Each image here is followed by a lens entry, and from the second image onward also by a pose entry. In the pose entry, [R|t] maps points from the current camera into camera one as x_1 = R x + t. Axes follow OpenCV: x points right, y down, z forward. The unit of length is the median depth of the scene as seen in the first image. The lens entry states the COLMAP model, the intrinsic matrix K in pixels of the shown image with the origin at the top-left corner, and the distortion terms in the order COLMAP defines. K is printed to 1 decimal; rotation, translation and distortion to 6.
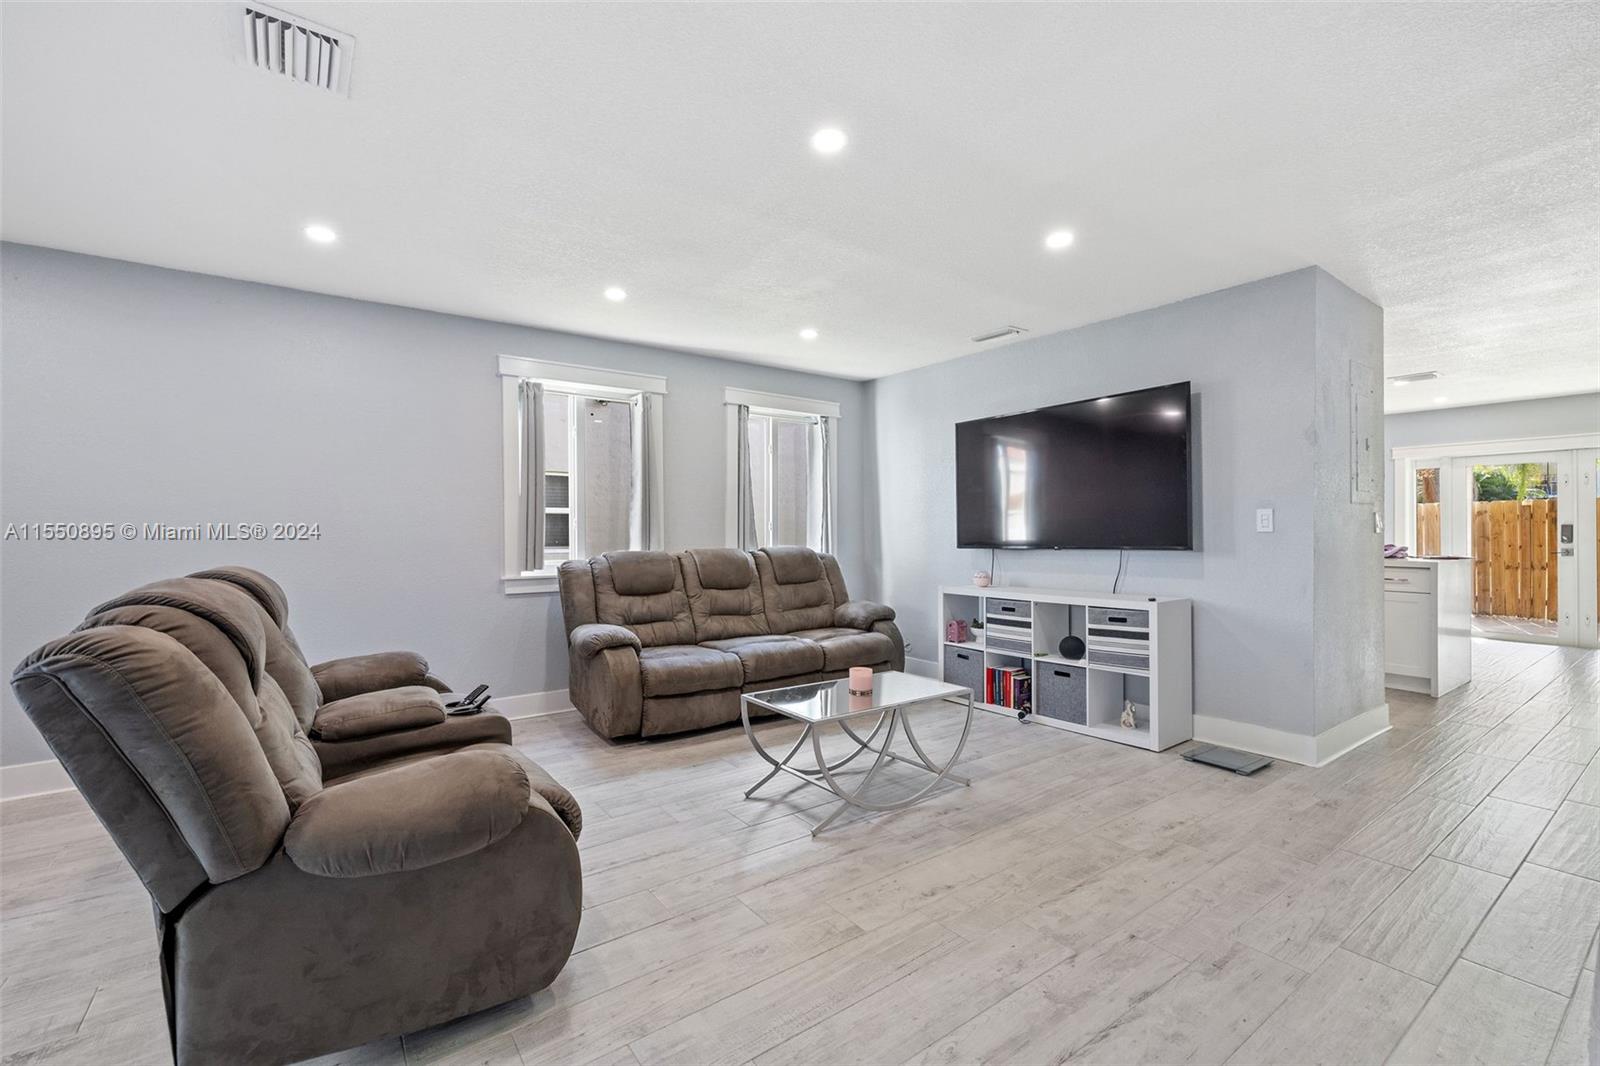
lens RADIAL K [[676.9, 0, 793.7], [0, 676.9, 535.2], [0, 0, 1]] dist [0.002393, 0.000266]
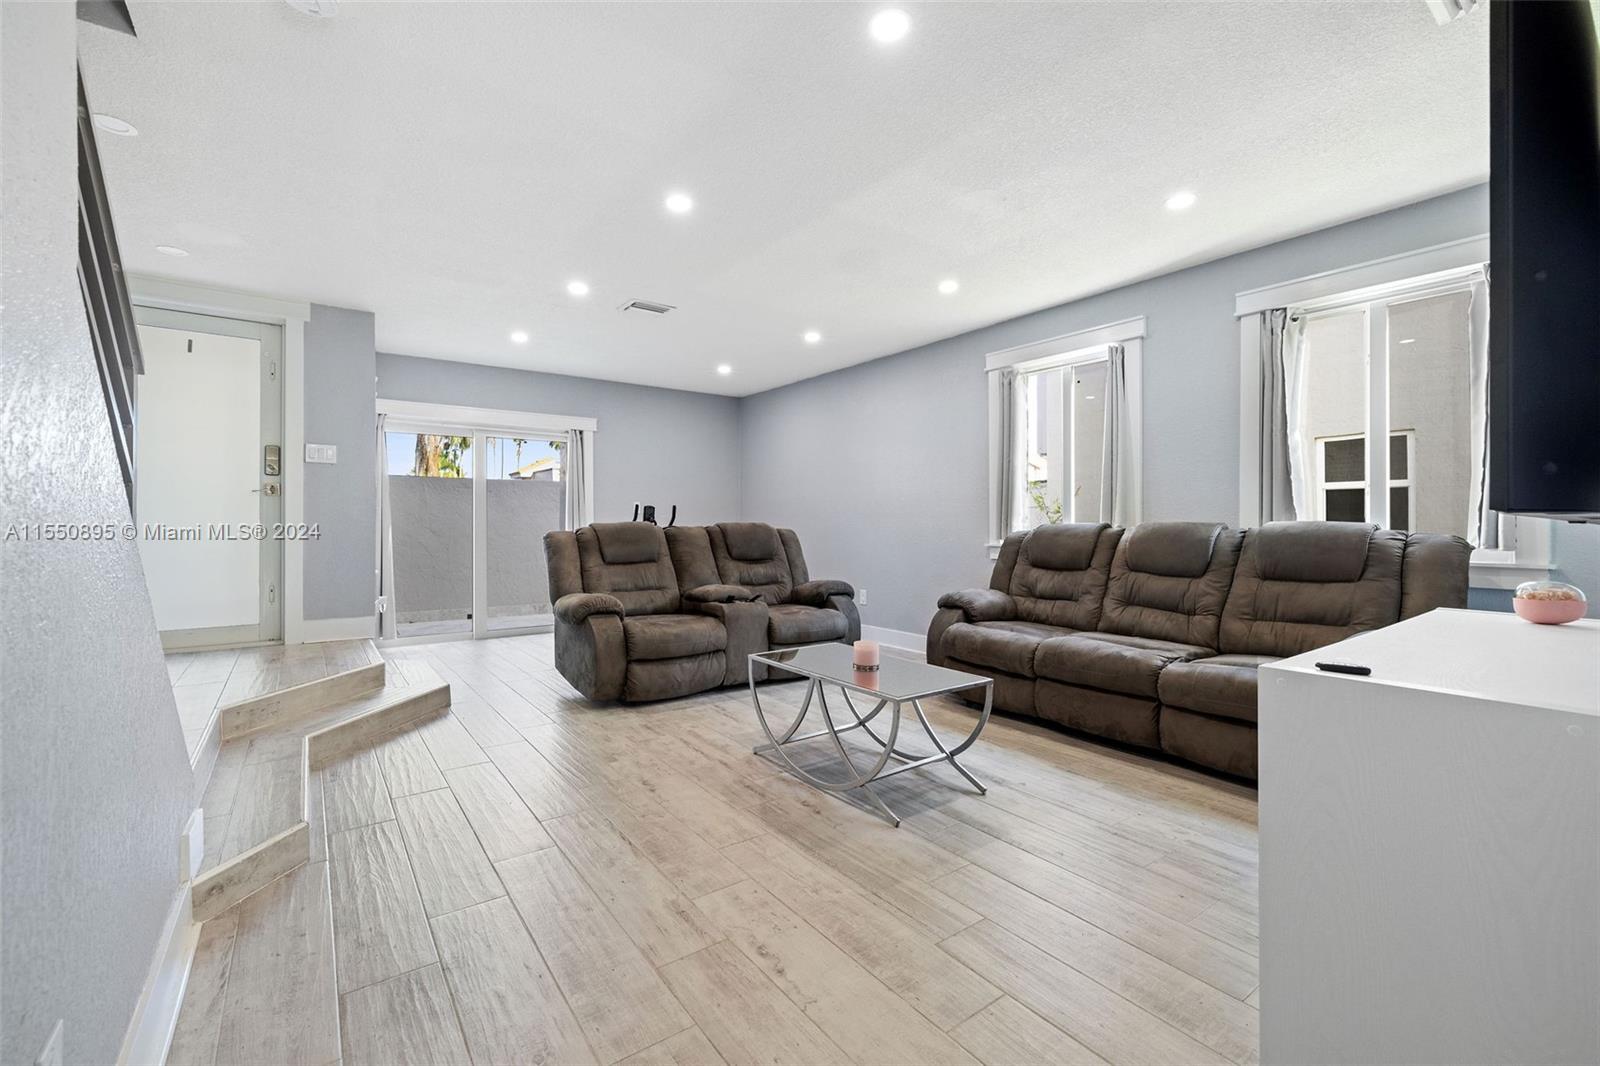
lens RADIAL K [[686.8, 0, 788.5], [0, 686.8, 520.9], [0, 0, 1]] dist [0.003987, 0.000042]
pose [[-0.007999, 0.000282, -0.999968, 1.275144], [-0.004130, 0.999991, 0.000315, 0.038696], [0.999959, 0.004133, -0.007998, 1.105805]]
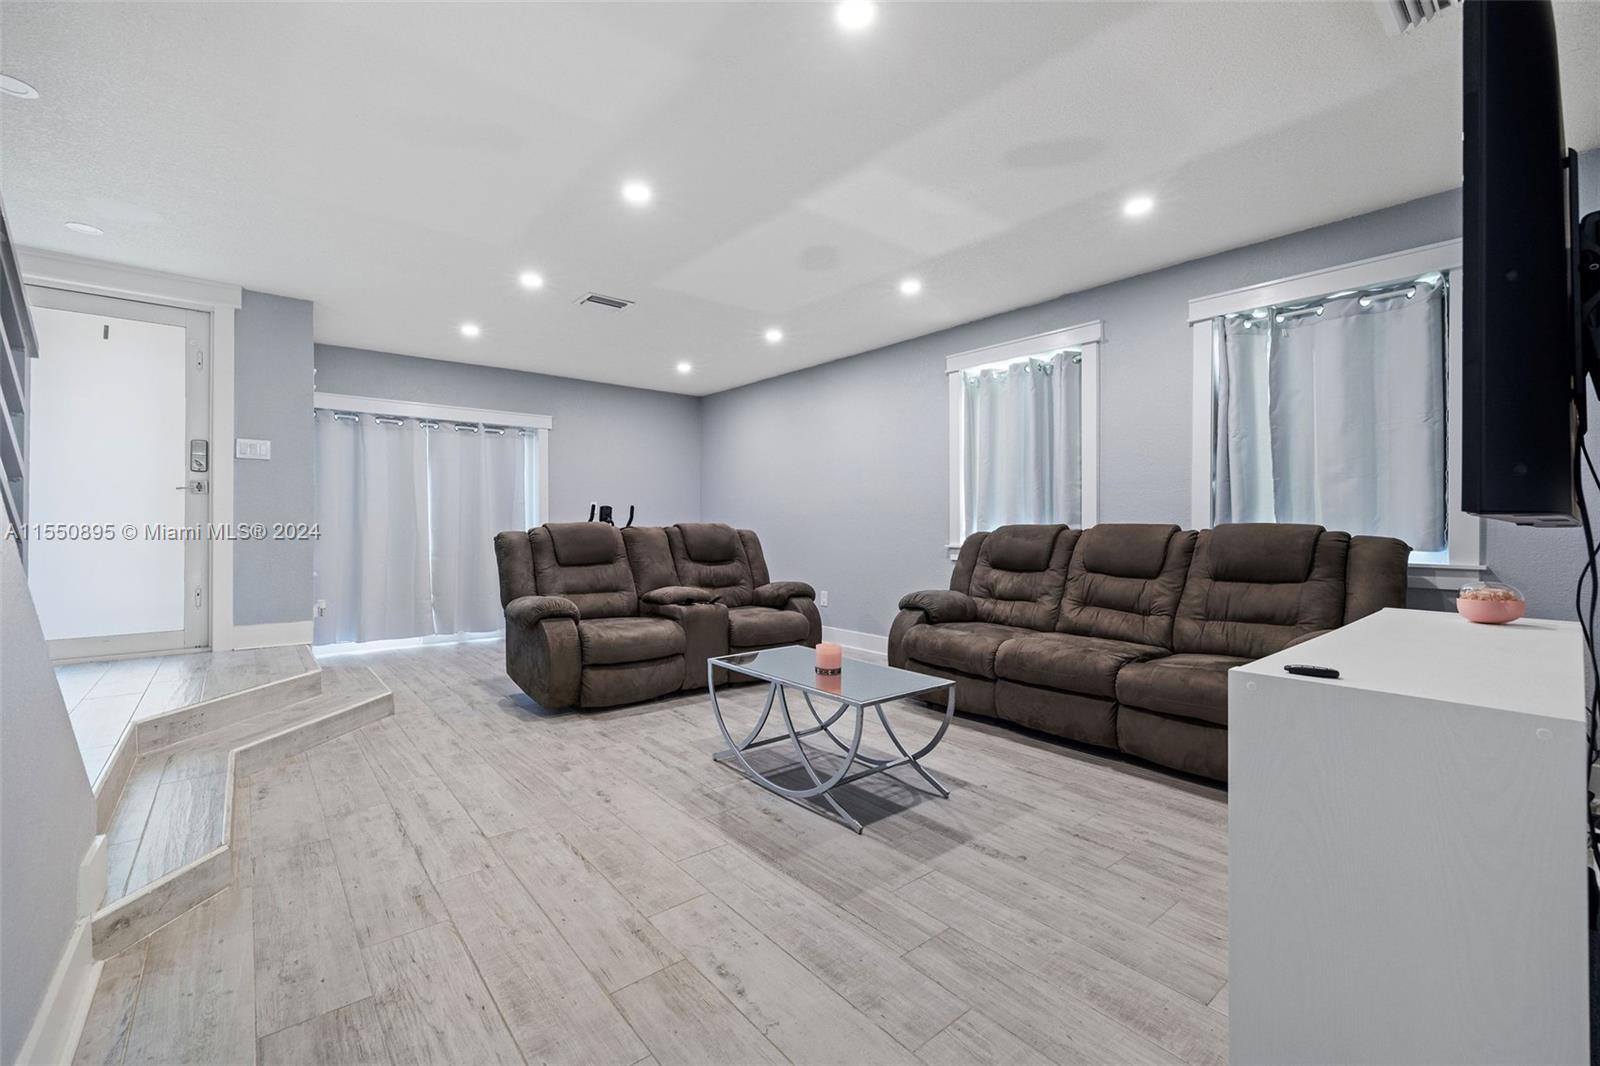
lens RADIAL K [[686.8, 0, 788.5], [0, 686.8, 520.9], [0, 0, 1]] dist [0.003987, 0.000042]
pose [[0.050099, -0.001013, -0.998744, 1.249376], [-0.006598, 0.999977, -0.001345, 0.039258], [0.998722, 0.006657, 0.050091, 1.103798]]
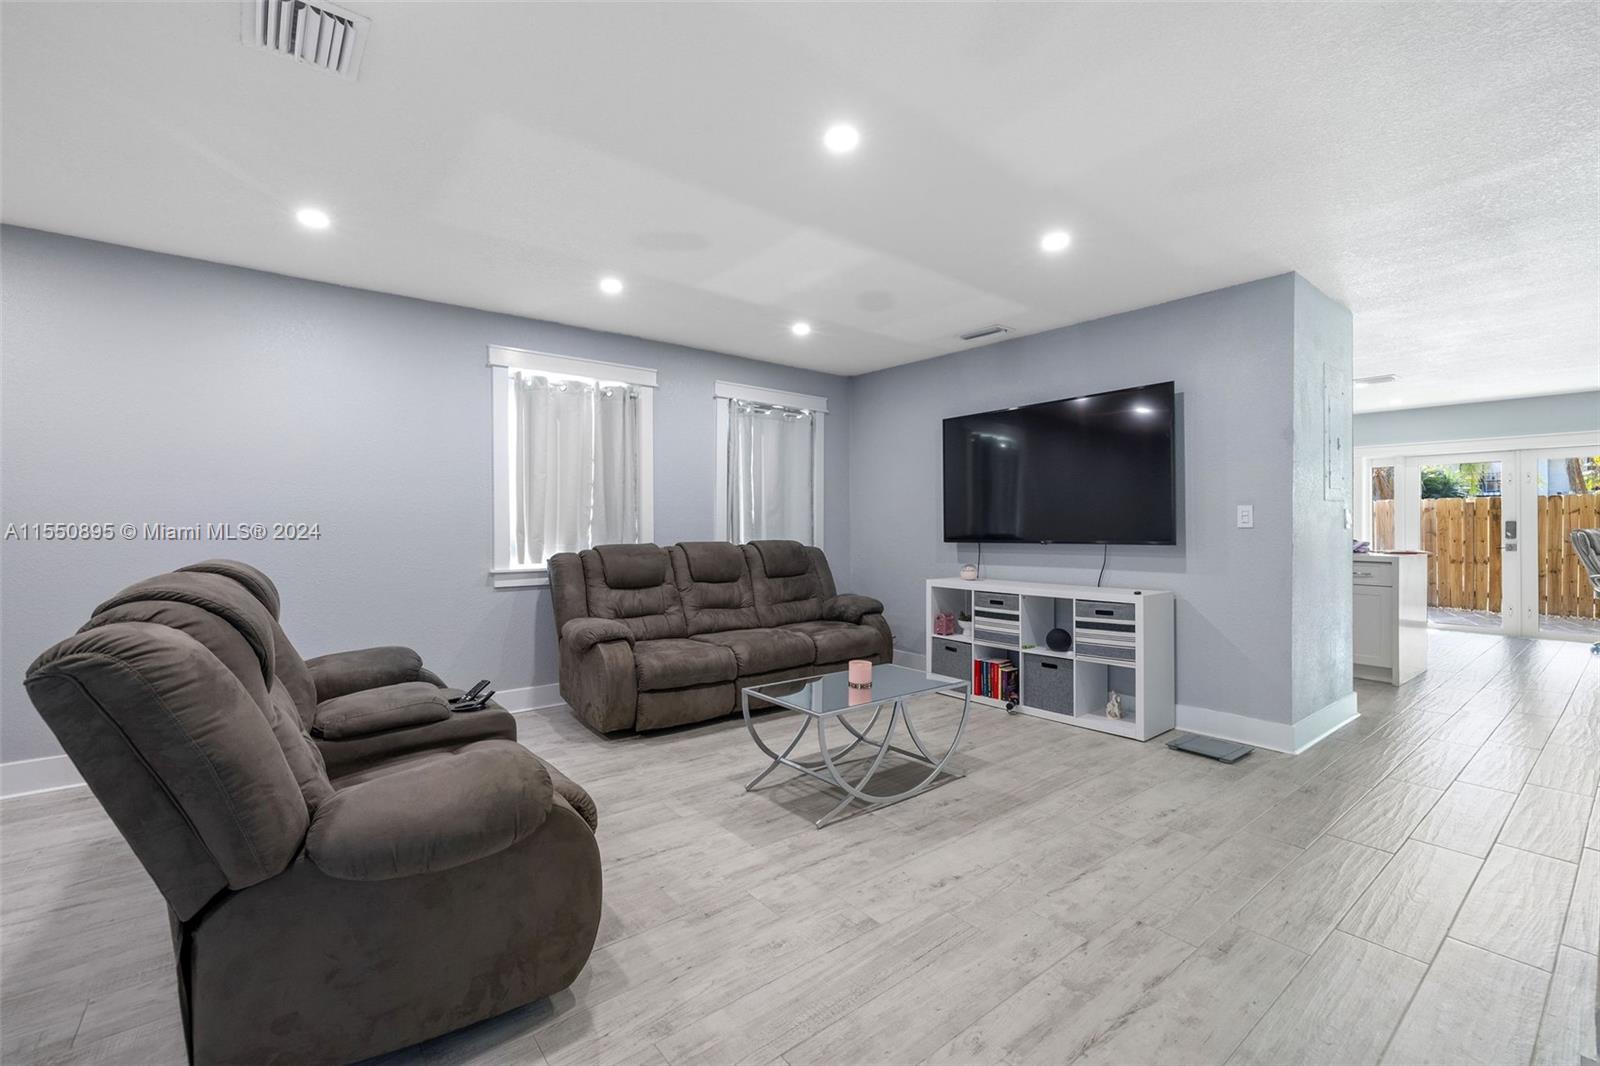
lens RADIAL K [[671.9, 0, 794.4], [0, 671.9, 526.0], [0, 0, 1]] dist [0.003132, 0.000073]
pose [[0.999063, 0.003976, 0.043092, -0.052275], [-0.003841, 0.999987, -0.003213, -0.001878], [-0.043104, 0.003044, 0.999066, 0.003662]]
